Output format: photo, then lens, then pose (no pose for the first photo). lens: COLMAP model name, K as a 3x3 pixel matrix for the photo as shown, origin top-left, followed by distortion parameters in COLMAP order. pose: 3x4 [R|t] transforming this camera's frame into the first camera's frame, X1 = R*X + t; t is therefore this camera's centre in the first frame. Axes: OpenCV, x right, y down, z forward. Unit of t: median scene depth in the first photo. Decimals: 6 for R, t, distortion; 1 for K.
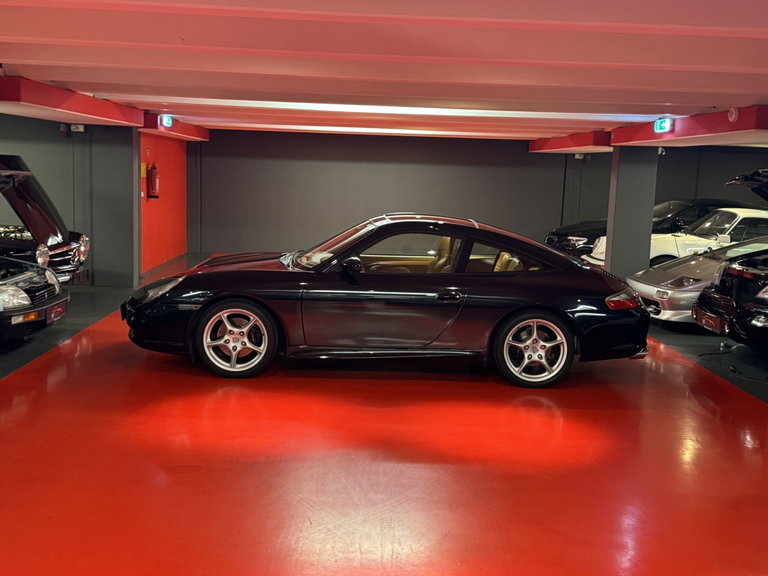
lens RADIAL K [[909.9, 0, 384.0], [0, 909.9, 288.0], [0, 0, 1]] dist [0.084705, -0.006767]
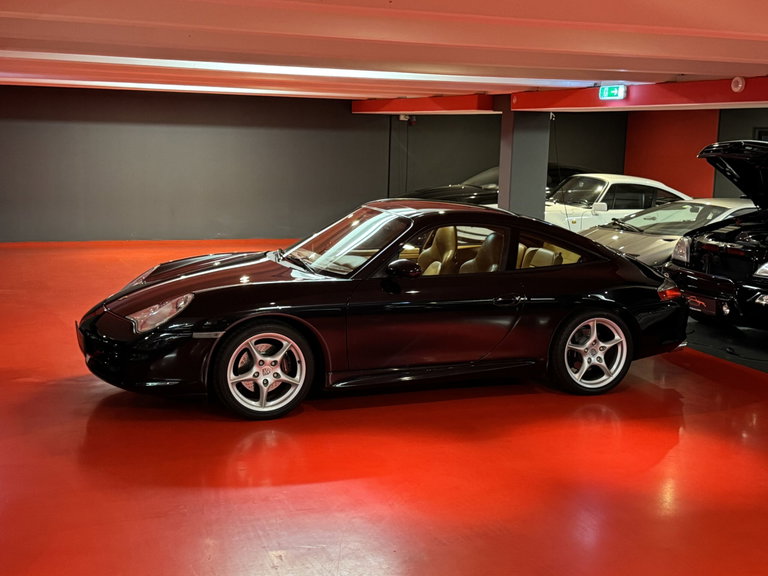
lens RADIAL K [[1001.0, 0, 384.0], [0, 1001.0, 288.0], [0, 0, 1]] dist [0.105003, 0.001870]
pose [[0.942049, -0.063345, 0.329441, -0.345227], [0.051564, 0.997683, 0.044384, -0.048508], [-0.331489, -0.024825, 0.943132, 0.145357]]
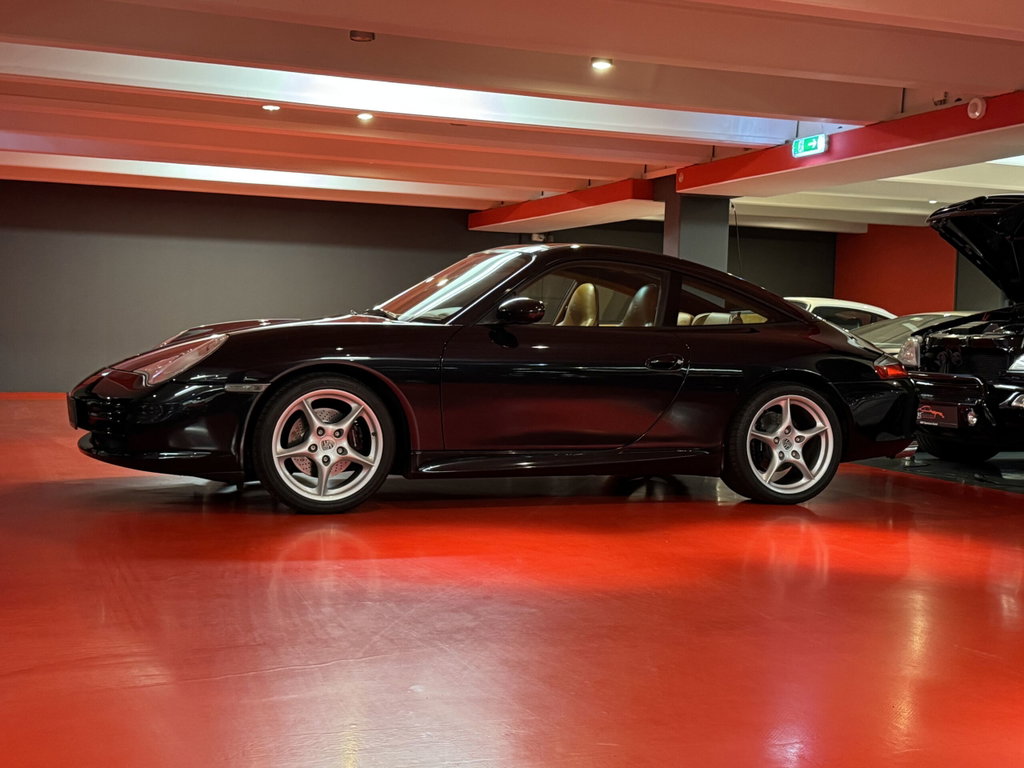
lens RADIAL K [[1334.7, 0, 512.0], [0, 1334.7, 384.0], [0, 0, 1]] dist [0.105003, 0.001870]
pose [[0.944250, -0.023225, 0.328409, -0.323086], [0.048875, 0.996344, -0.070068, 0.082211], [-0.325581, 0.082213, 0.941933, 0.175614]]
